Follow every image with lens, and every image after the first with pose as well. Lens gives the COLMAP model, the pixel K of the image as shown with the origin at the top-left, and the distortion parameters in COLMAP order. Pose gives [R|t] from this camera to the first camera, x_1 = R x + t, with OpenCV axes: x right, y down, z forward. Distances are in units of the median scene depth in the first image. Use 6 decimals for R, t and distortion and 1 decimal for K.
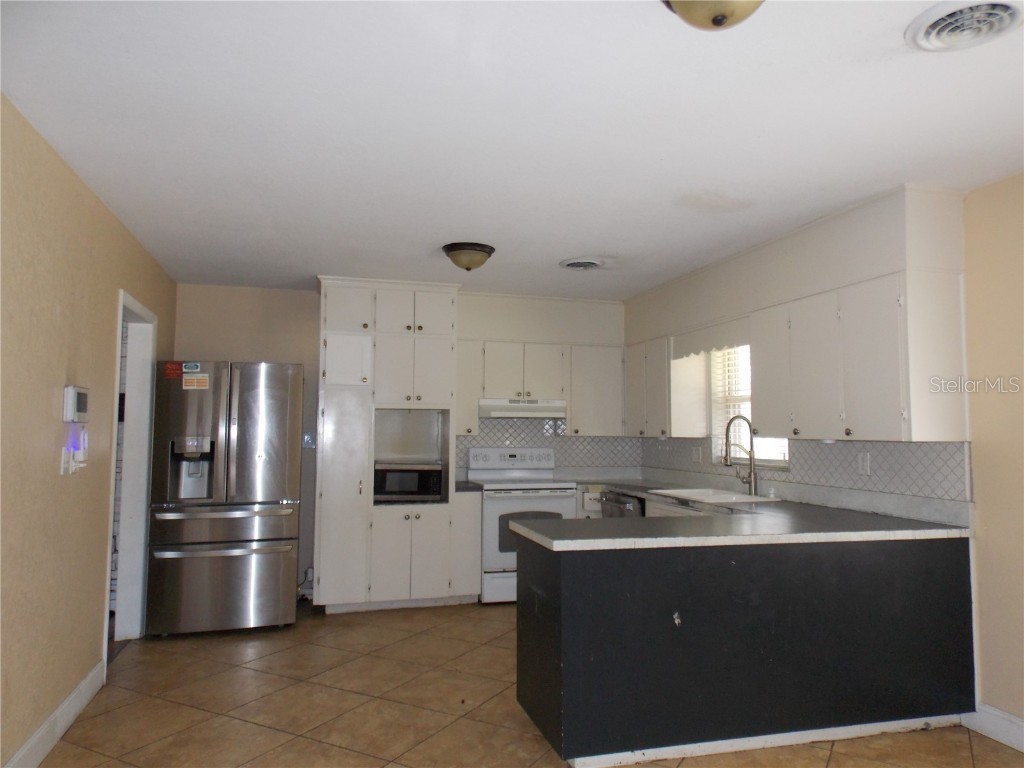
lens RADIAL K [[723.0, 0, 514.9], [0, 723.0, 379.6], [0, 0, 1]] dist [0.061805, -0.029412]
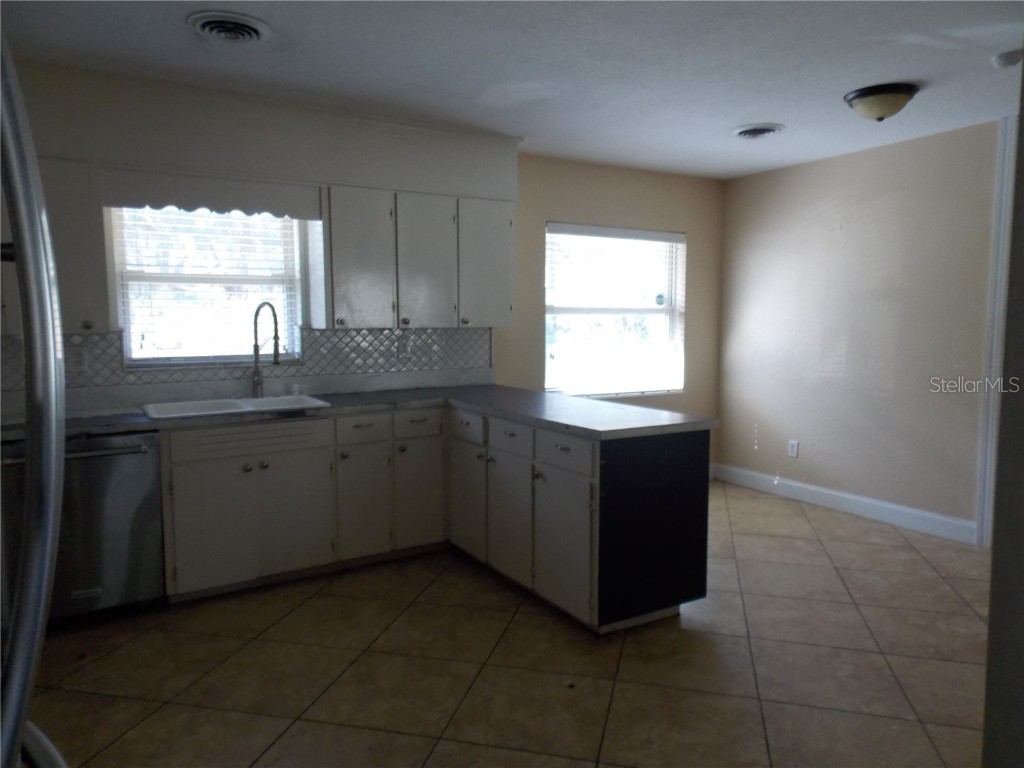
lens RADIAL K [[723.0, 0, 514.9], [0, 723.0, 379.6], [0, 0, 1]] dist [0.061805, -0.029412]
pose [[-0.264932, -0.090472, 0.960013, -0.547135], [-0.066000, 0.994955, 0.075551, 0.054670], [-0.962006, -0.043345, -0.269567, 0.931288]]
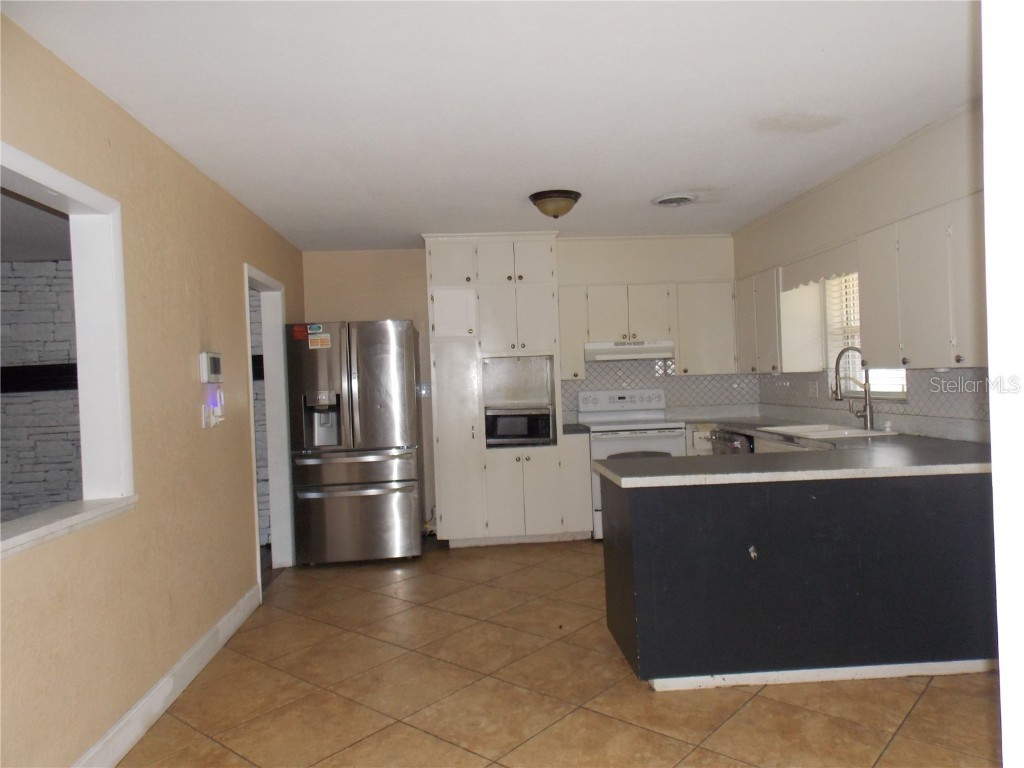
lens RADIAL K [[723.0, 0, 514.9], [0, 723.0, 379.6], [0, 0, 1]] dist [0.061805, -0.029412]
pose [[0.978772, -0.042175, -0.200567, 0.067973], [0.057601, 0.995761, 0.071709, -0.001339], [0.196692, -0.081740, 0.977052, -0.020340]]
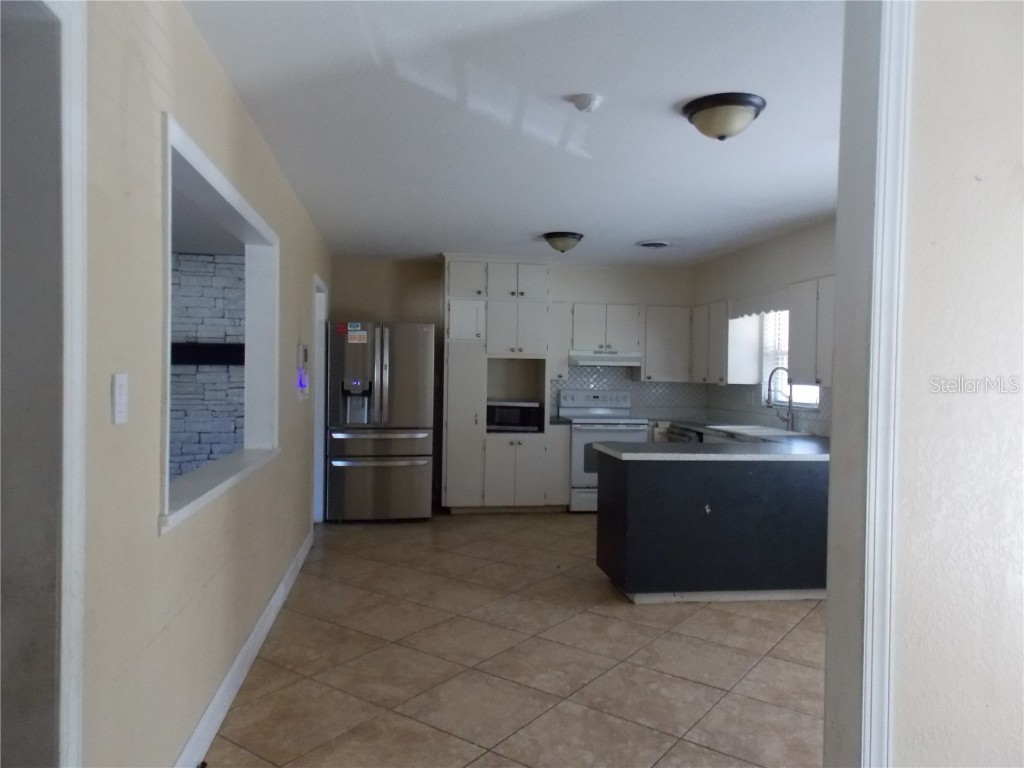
lens RADIAL K [[725.9, 0, 512.0], [0, 725.9, 384.0], [0, 0, 1]] dist [0.039408, 0.000802]
pose [[0.992772, 0.013801, -0.119216, 0.002836], [-0.003487, 0.996263, 0.086296, -0.026779], [0.119961, -0.085257, 0.989111, -0.279719]]
